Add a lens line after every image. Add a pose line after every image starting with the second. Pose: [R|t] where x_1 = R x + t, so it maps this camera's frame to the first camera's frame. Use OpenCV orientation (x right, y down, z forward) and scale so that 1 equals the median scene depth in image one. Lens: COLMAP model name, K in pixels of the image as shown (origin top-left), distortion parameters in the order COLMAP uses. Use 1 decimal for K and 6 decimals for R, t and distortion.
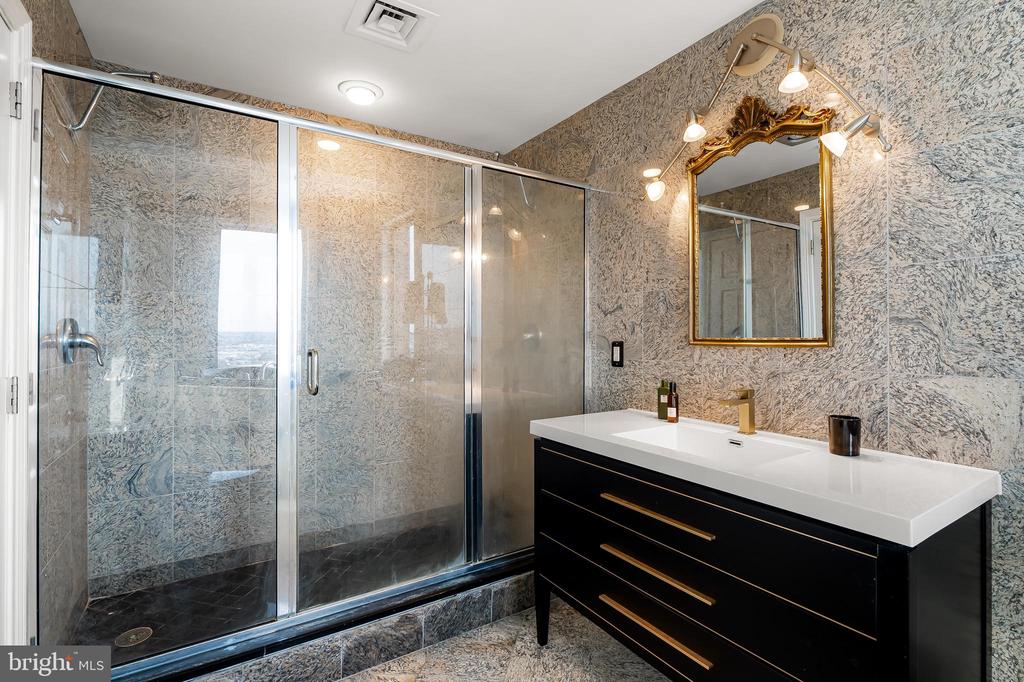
lens RADIAL K [[491.4, 0, 512.1], [0, 491.4, 331.6], [0, 0, 1]] dist [-0.003842, -0.001014]
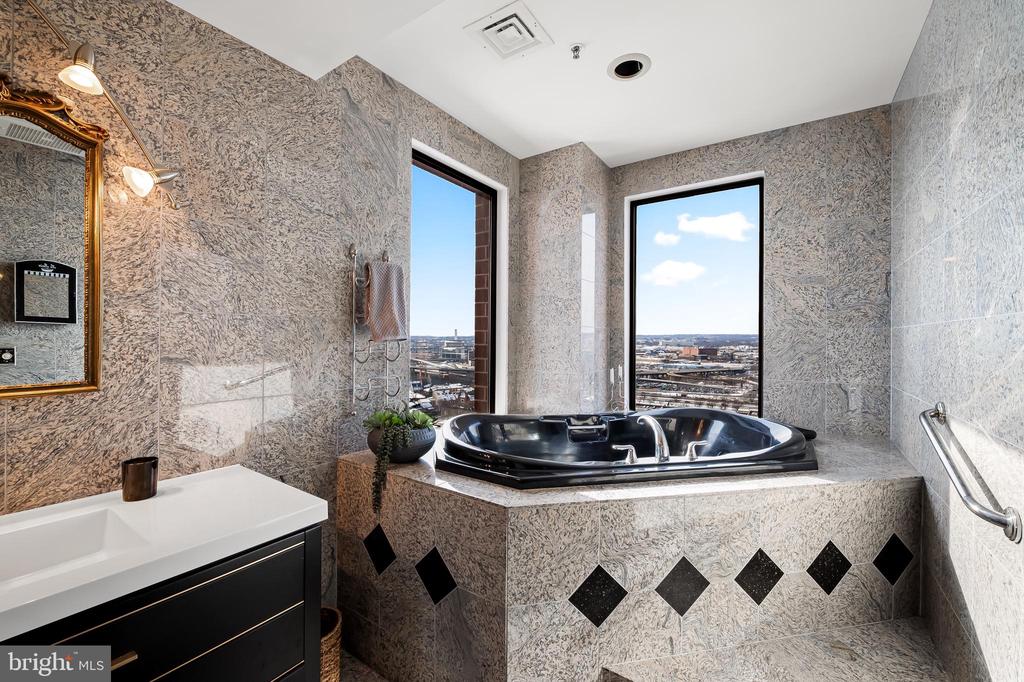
lens RADIAL K [[411.9, 0, 509.9], [0, 411.9, 337.4], [0, 0, 1]] dist [-0.006427, -0.000317]
pose [[-0.389188, -0.001100, 0.921158, -0.347754], [-0.015271, 0.999870, -0.005258, -0.075009], [-0.921032, -0.016113, -0.389154, 0.591091]]
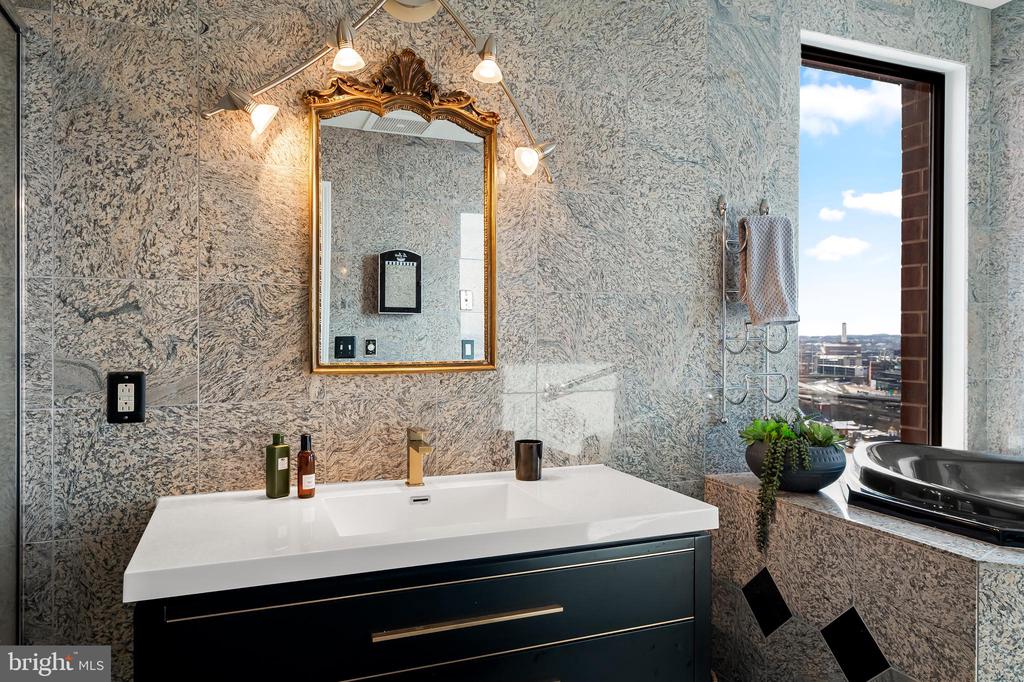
lens RADIAL K [[676.8, 0, 514.0], [0, 676.8, 340.8], [0, 0, 1]] dist [0.005459, 0.000690]
pose [[0.182716, -0.004289, 0.983156, -0.612399], [-0.009995, 0.999931, 0.006219, -0.032731], [-0.983115, -0.010963, 0.182661, 0.726134]]
